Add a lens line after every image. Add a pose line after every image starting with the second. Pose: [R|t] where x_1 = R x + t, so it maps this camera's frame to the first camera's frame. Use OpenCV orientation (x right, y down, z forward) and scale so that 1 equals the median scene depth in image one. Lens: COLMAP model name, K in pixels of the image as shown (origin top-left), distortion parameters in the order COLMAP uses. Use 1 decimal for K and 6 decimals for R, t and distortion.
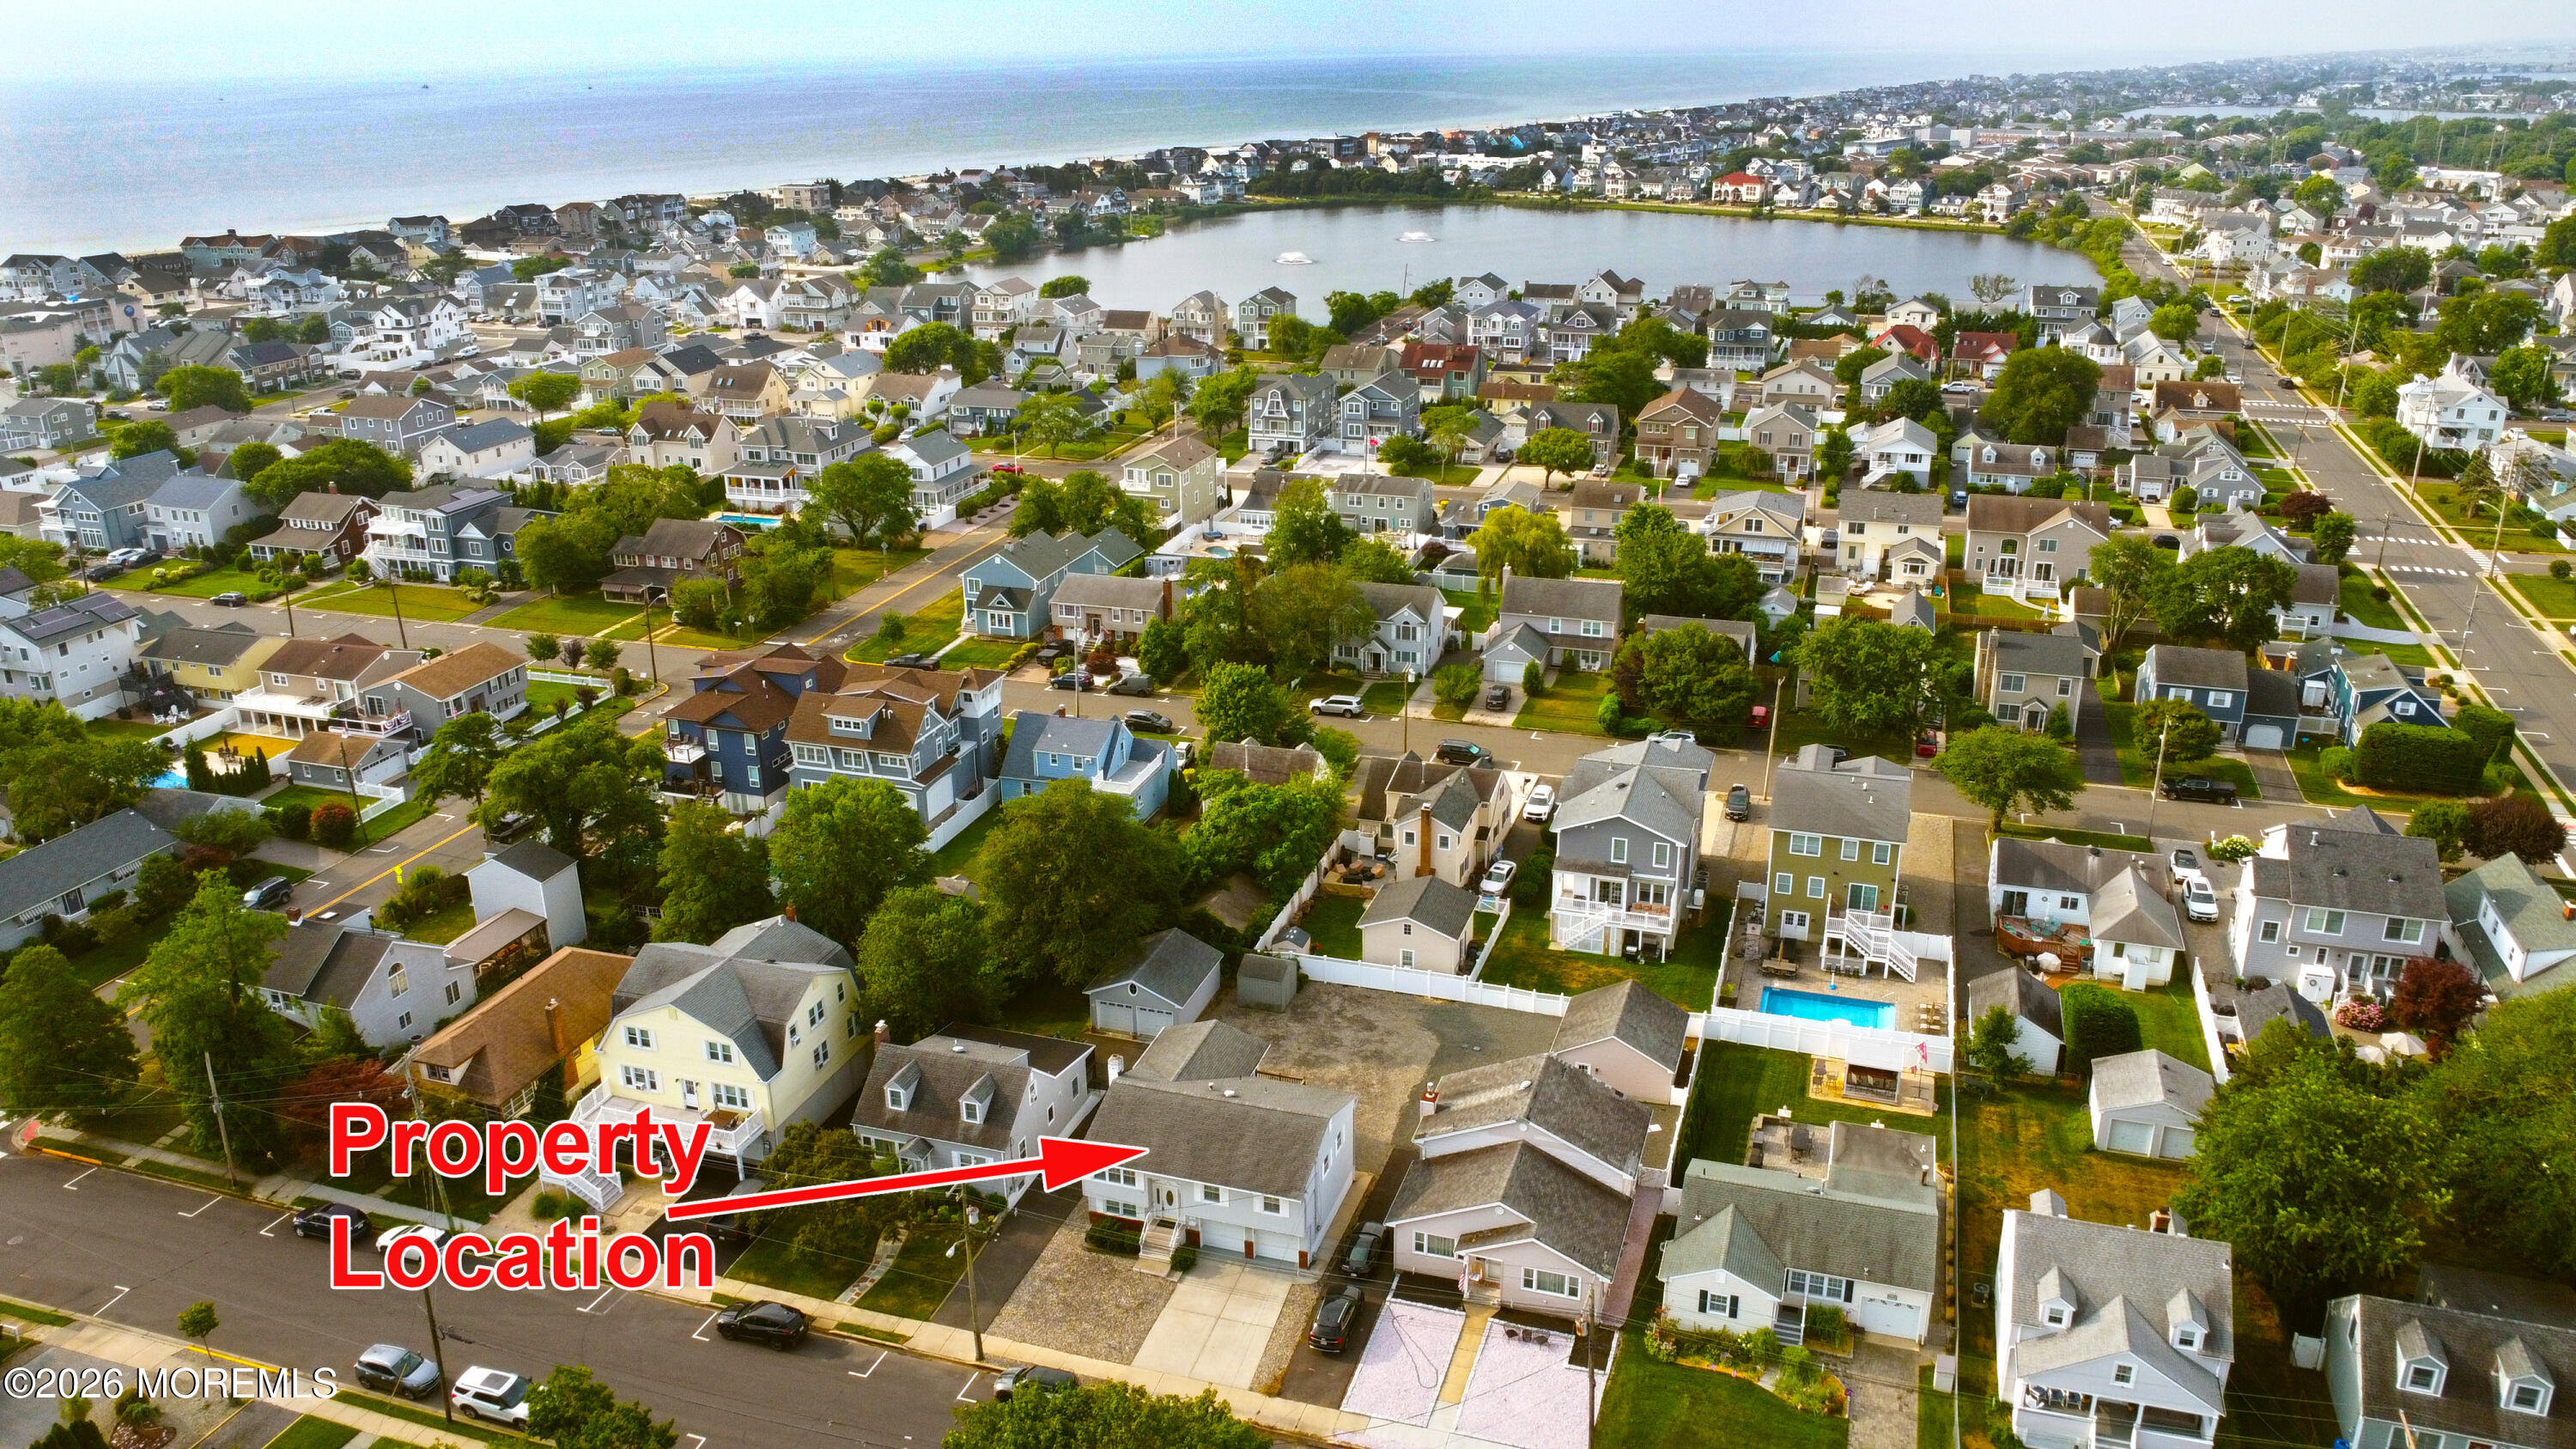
lens RADIAL K [[1848.3, 0, 1289.1], [0, 1848.3, 730.2], [0, 0, 1]] dist [-0.023973, -0.012480]
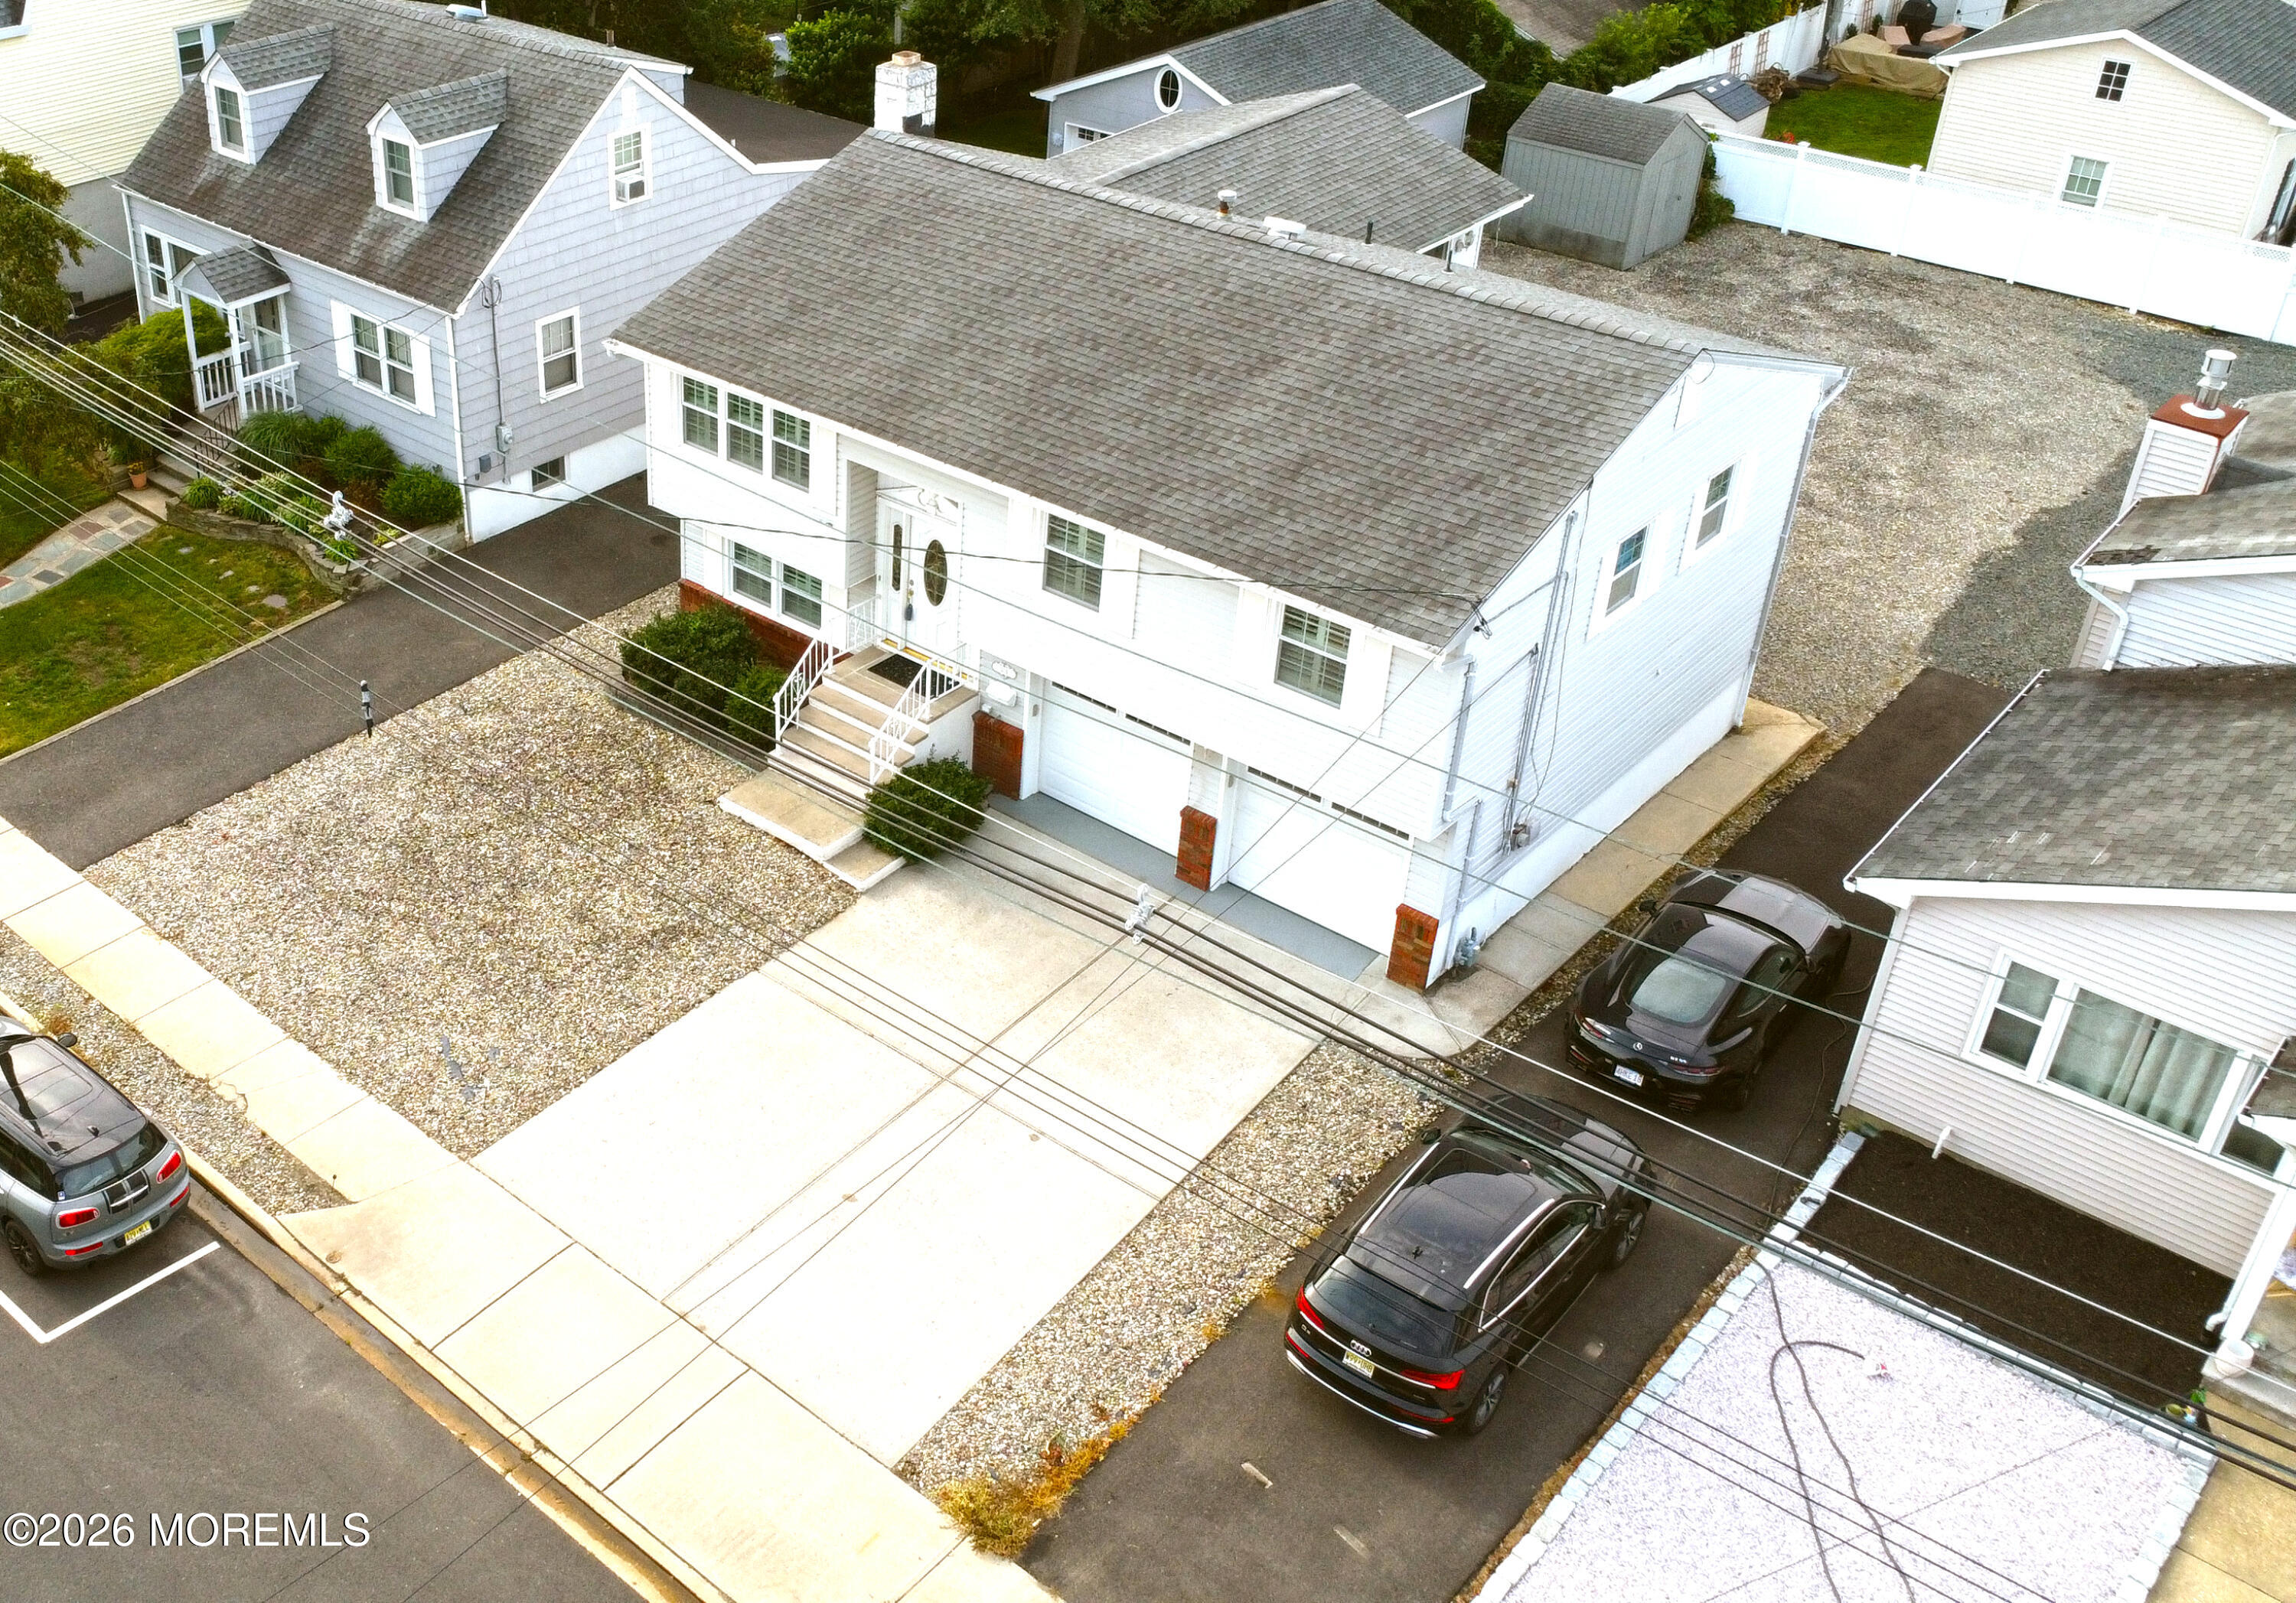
lens RADIAL K [[2244.2, 0, 737.0], [0, 2244.2, 736.4], [0, 0, 1]] dist [-0.029519, 0.000000]
pose [[0.896106, 0.234345, -0.376930, 0.022464], [-0.158218, 0.962119, 0.222022, 0.159670], [0.414681, -0.139318, 0.899239, 0.538691]]
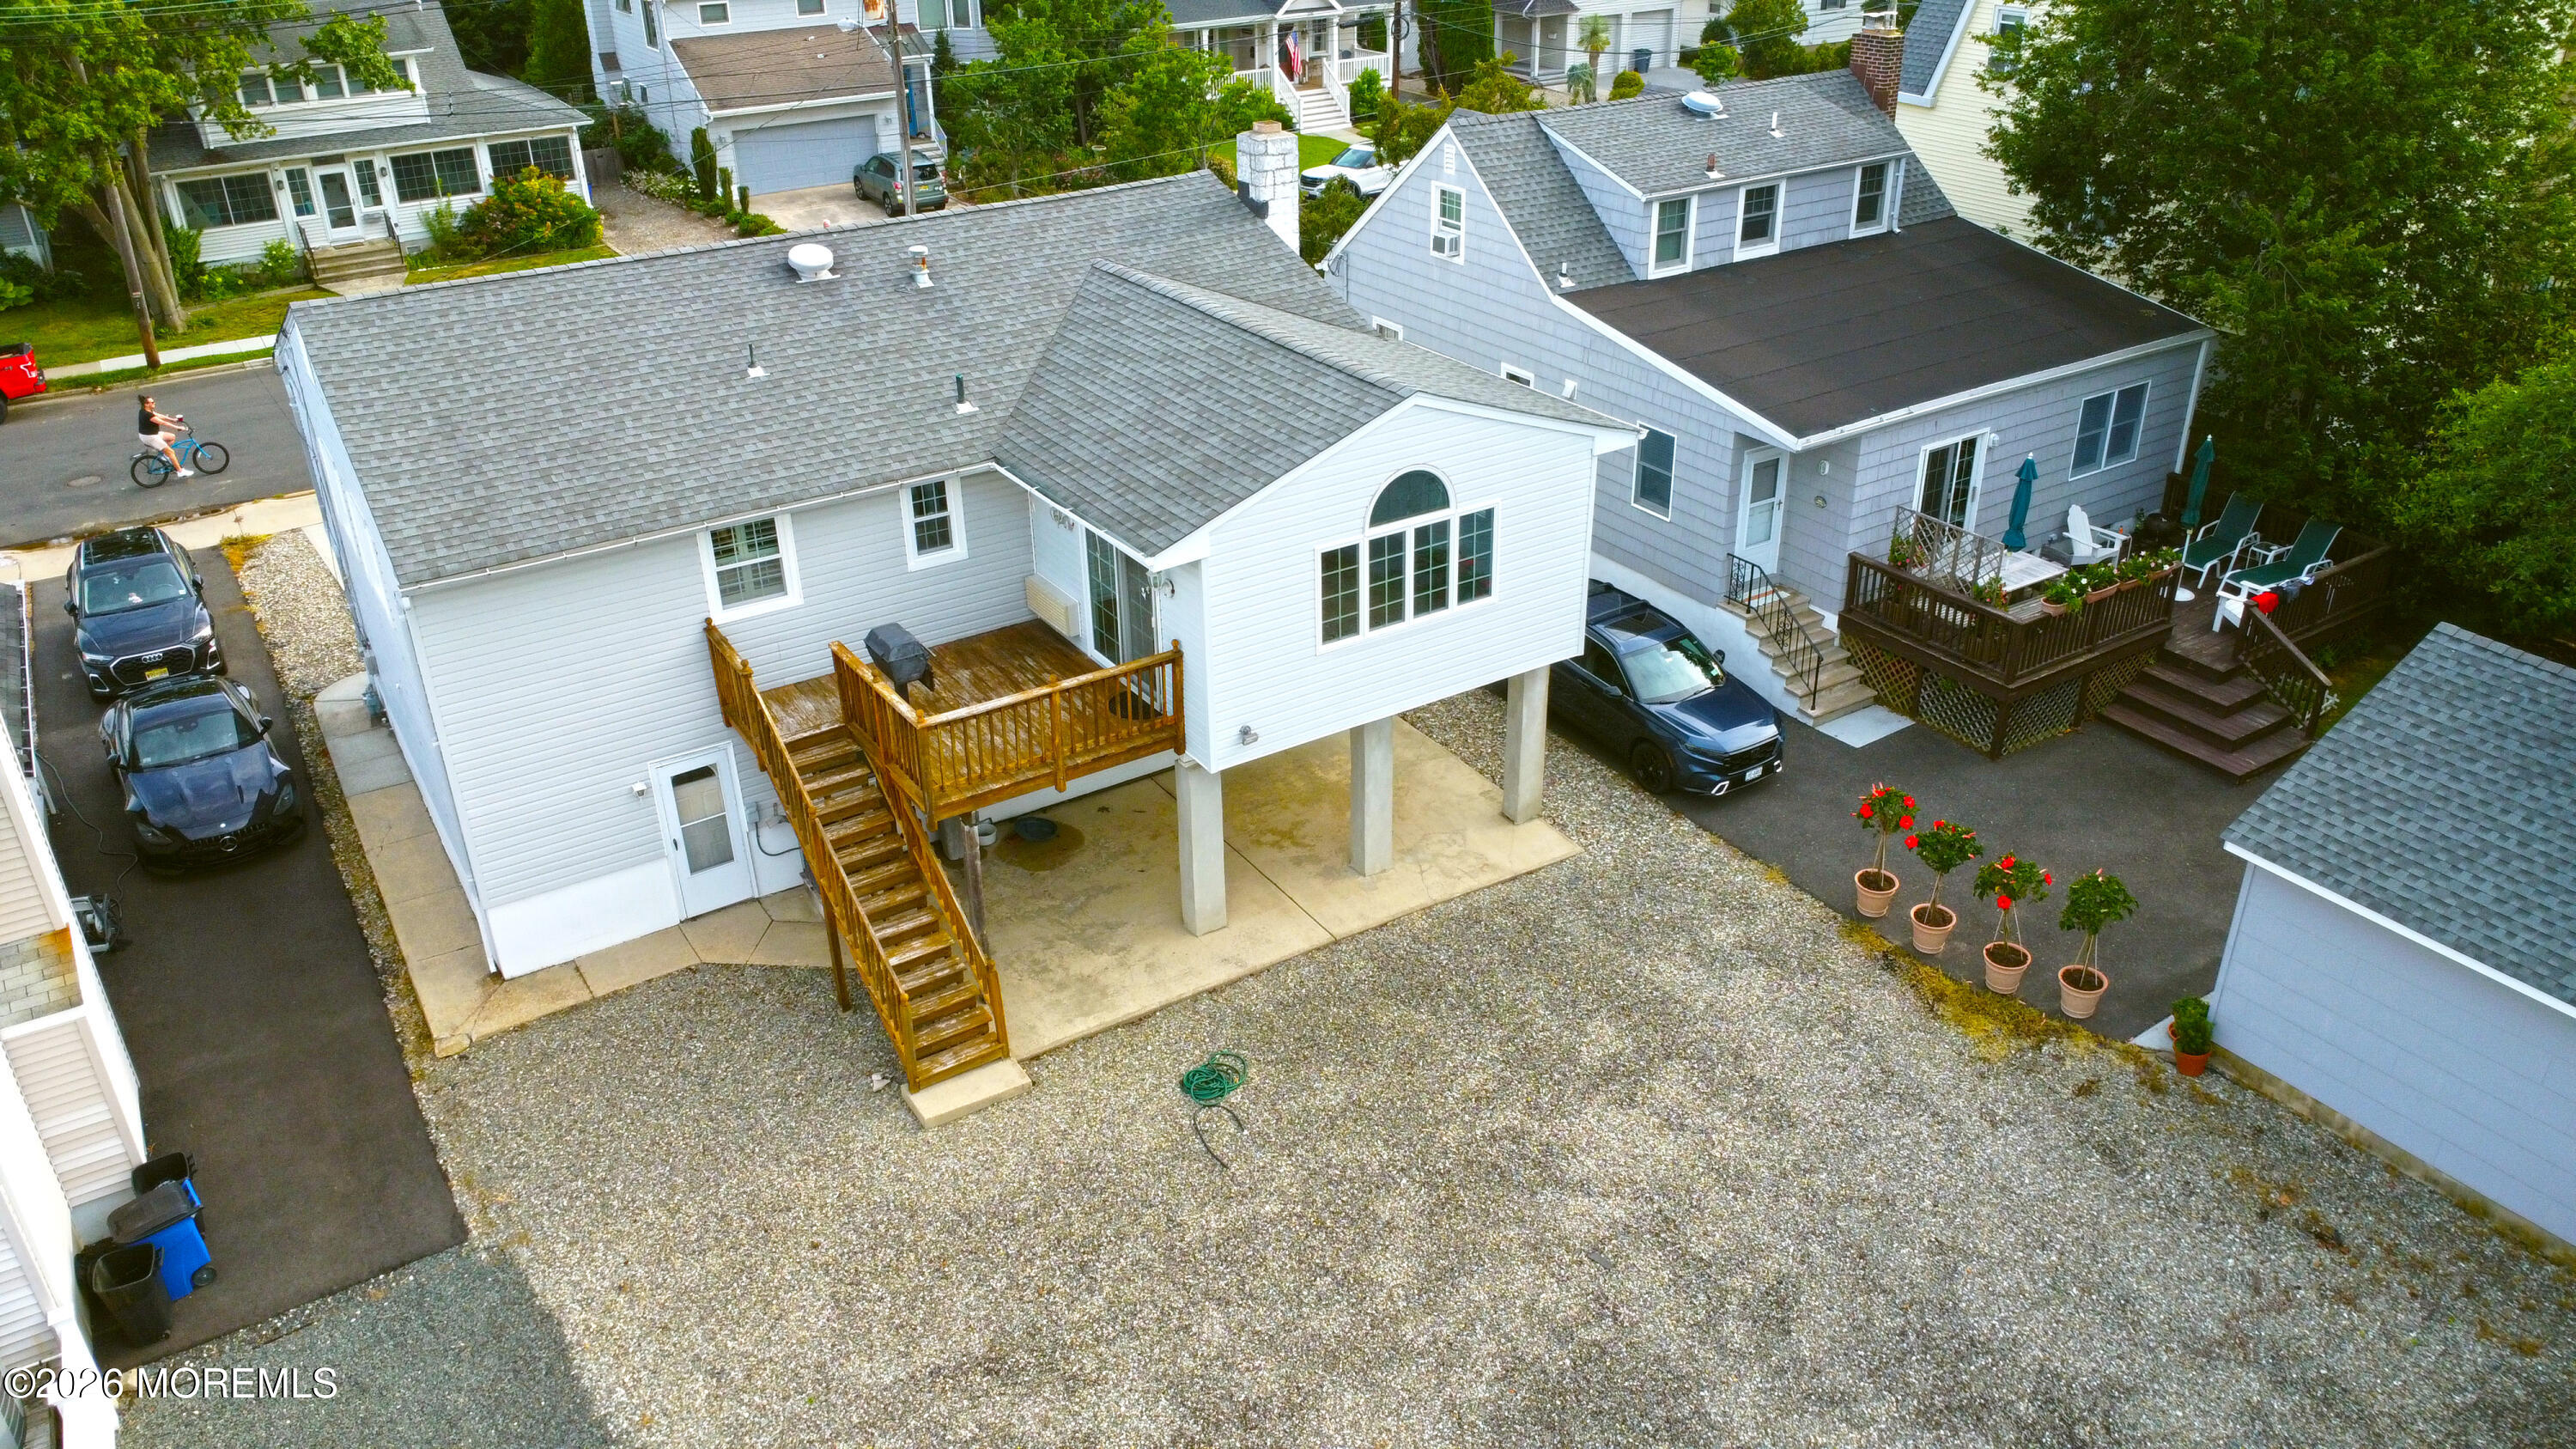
lens RADIAL K [[1848.3, 0, 1290.0], [0, 1848.3, 734.3], [0, 0, 1]] dist [-0.023973, -0.012480]
pose [[-0.629758, 0.383248, -0.675666, 0.086124], [-0.250123, 0.723446, 0.643478, 0.056511], [0.735420, 0.574236, -0.359737, 0.898614]]
